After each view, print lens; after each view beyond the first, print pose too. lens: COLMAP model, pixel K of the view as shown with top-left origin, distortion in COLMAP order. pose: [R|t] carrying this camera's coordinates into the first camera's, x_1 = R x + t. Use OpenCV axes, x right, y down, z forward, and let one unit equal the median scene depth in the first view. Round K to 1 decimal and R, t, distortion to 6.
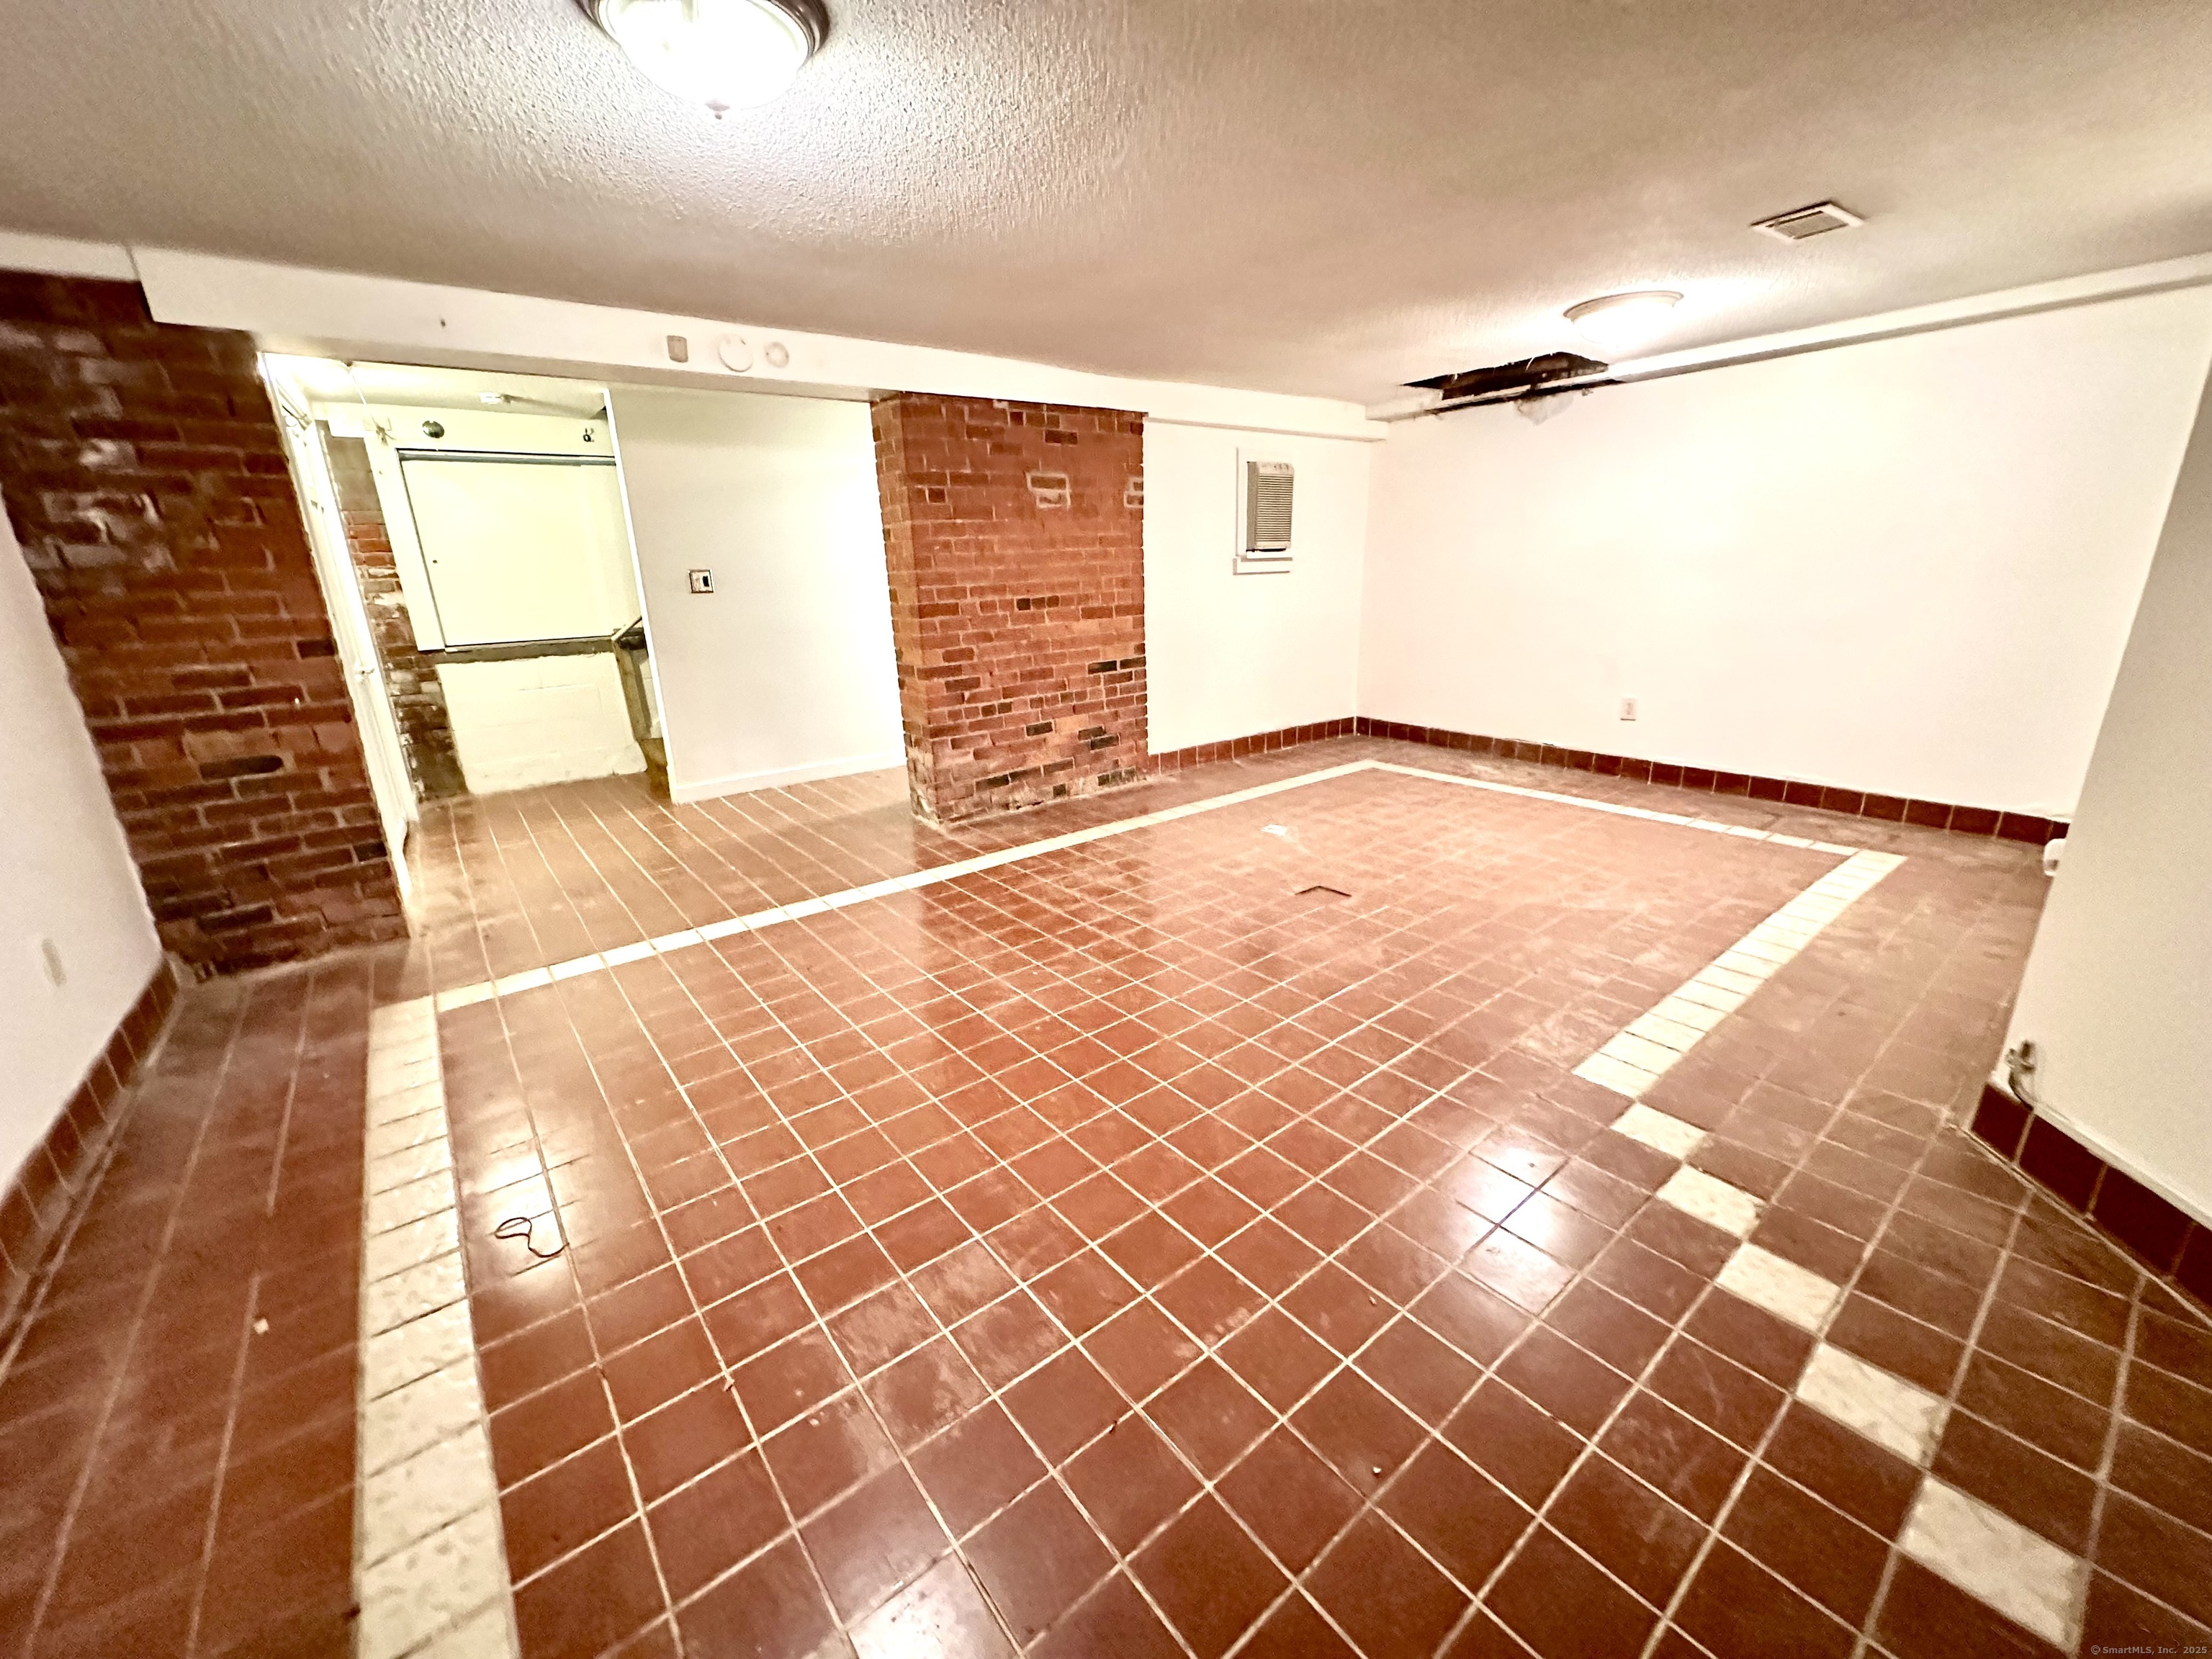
lens RADIAL K [[878.0, 0, 1104.1], [0, 878.0, 830.1], [0, 0, 1]] dist [-0.004046, 0.000556]
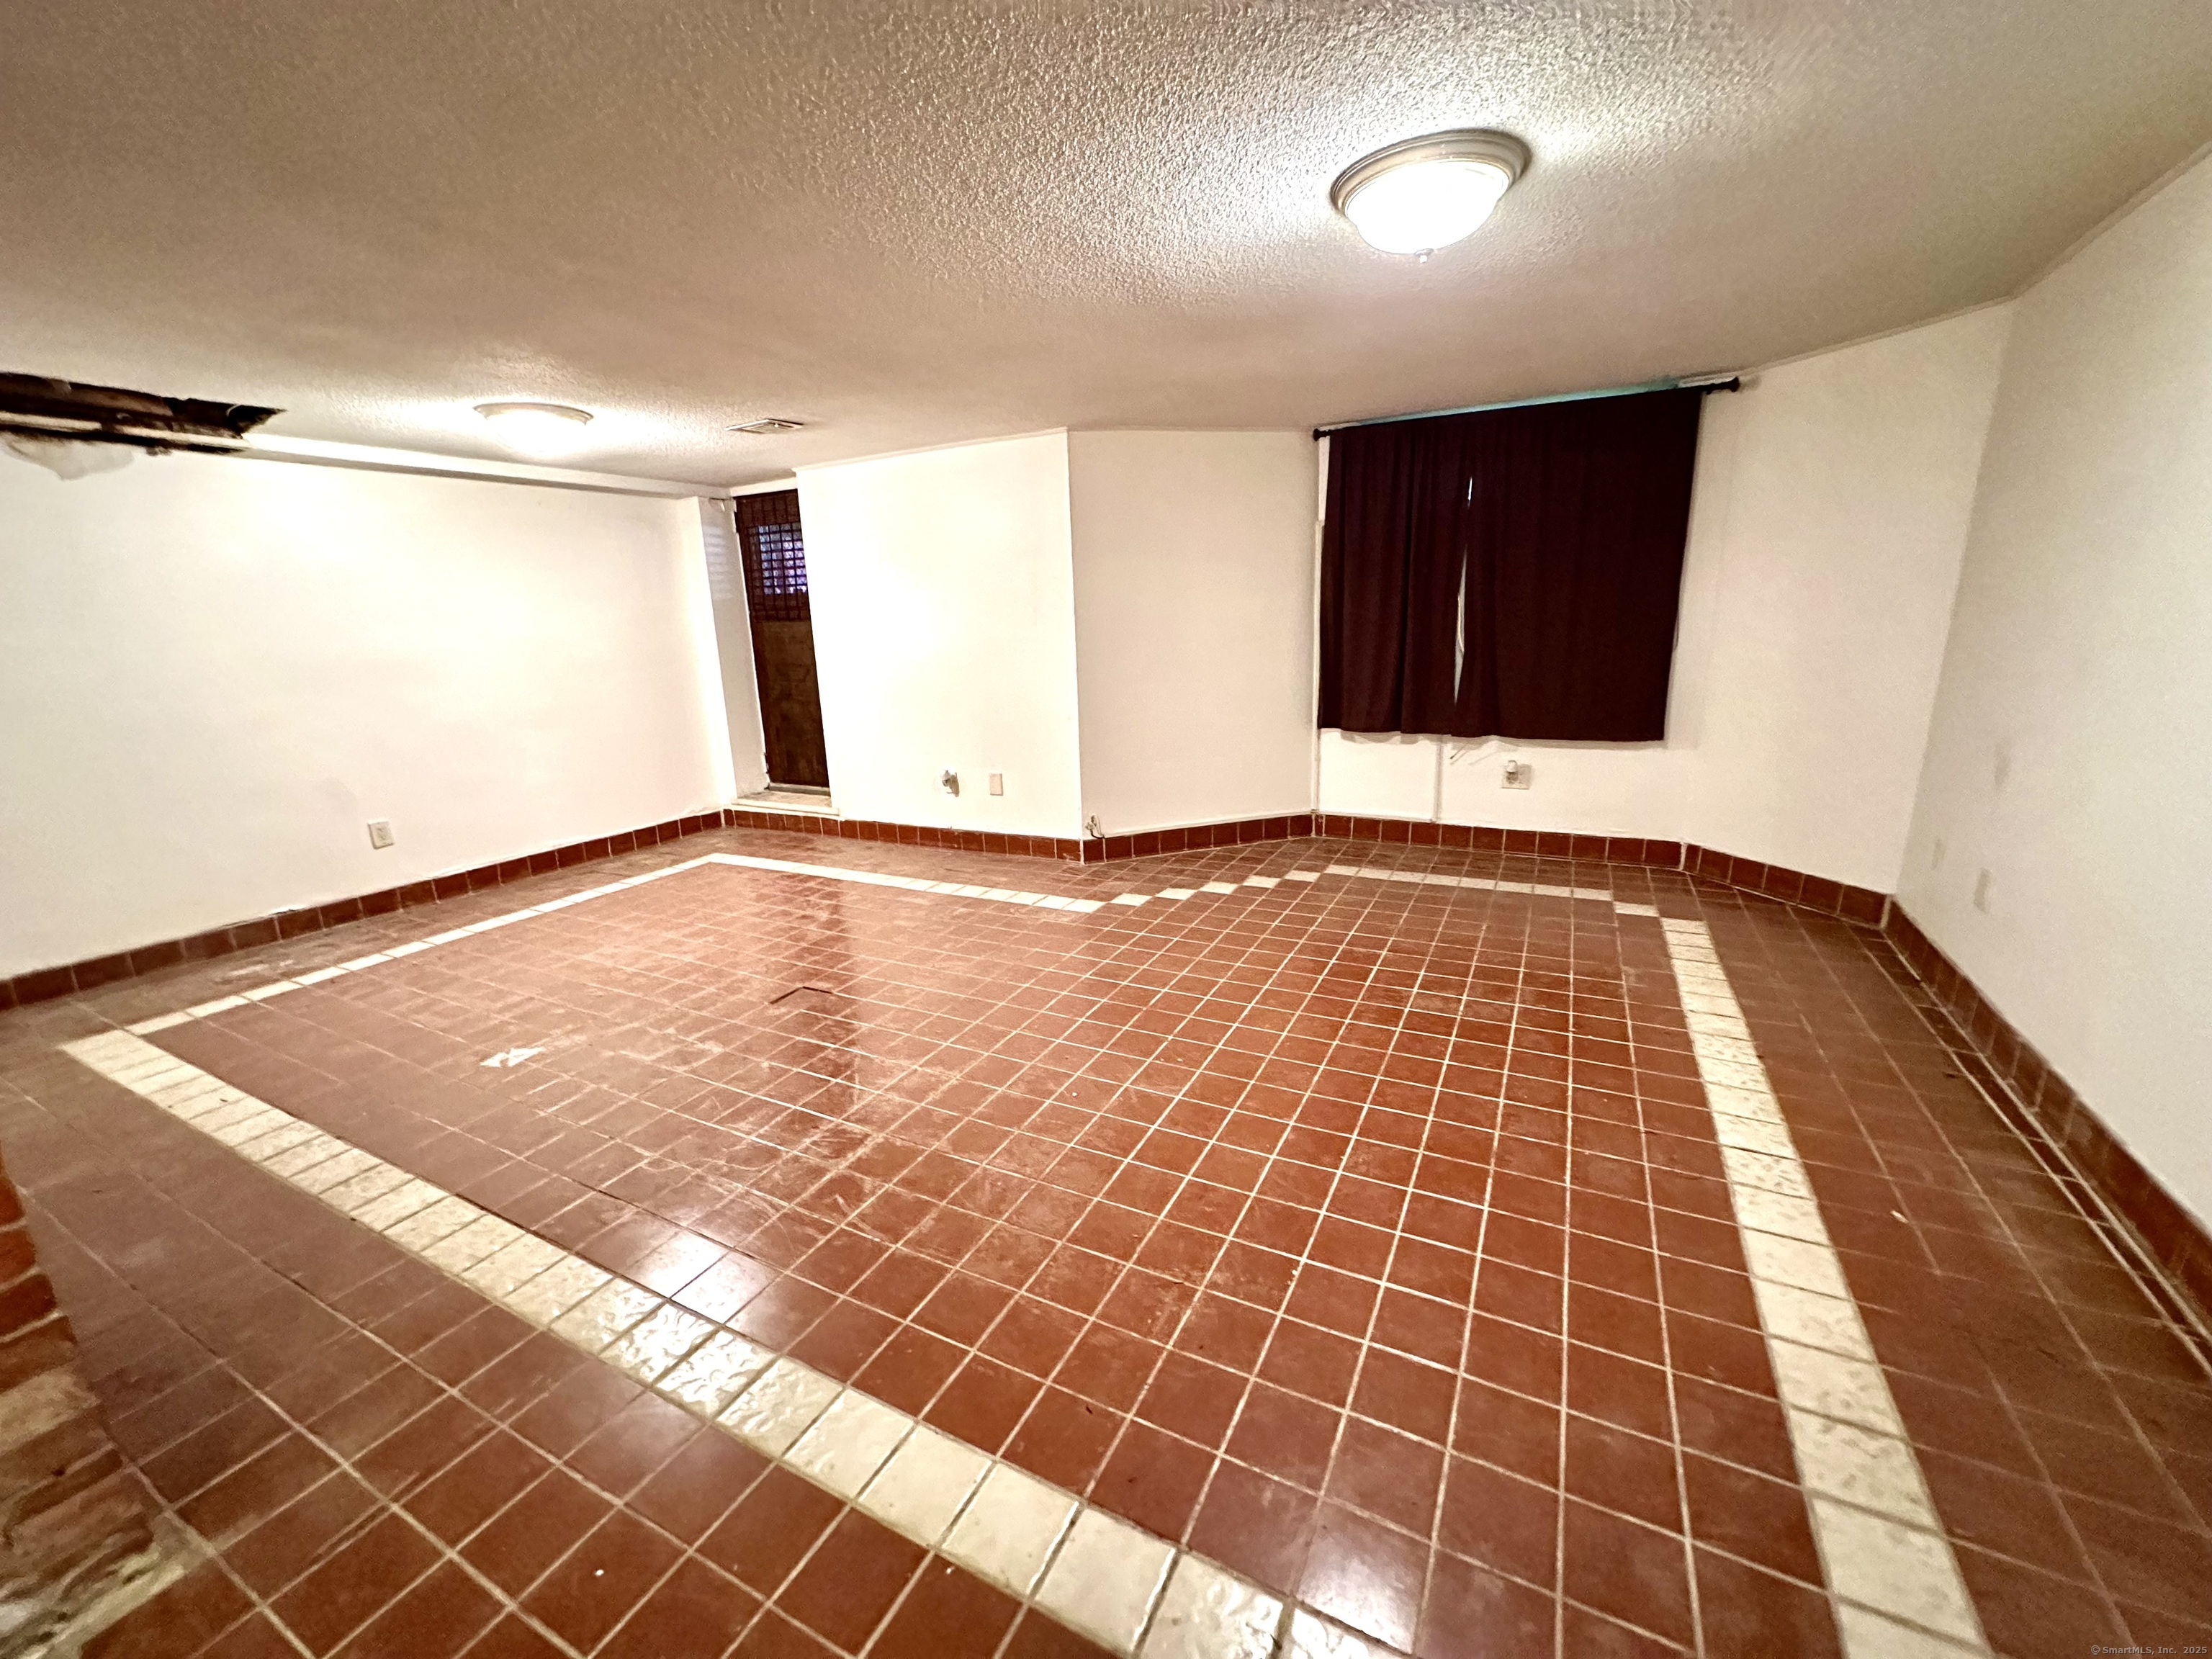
lens RADIAL K [[878.0, 0, 1104.1], [0, 878.0, 830.1], [0, 0, 1]] dist [-0.004046, 0.000556]
pose [[-0.402865, -0.175024, 0.898369, -0.874834], [0.313785, 0.895647, 0.315207, -0.355315], [-0.859790, 0.408881, -0.305905, 1.206847]]
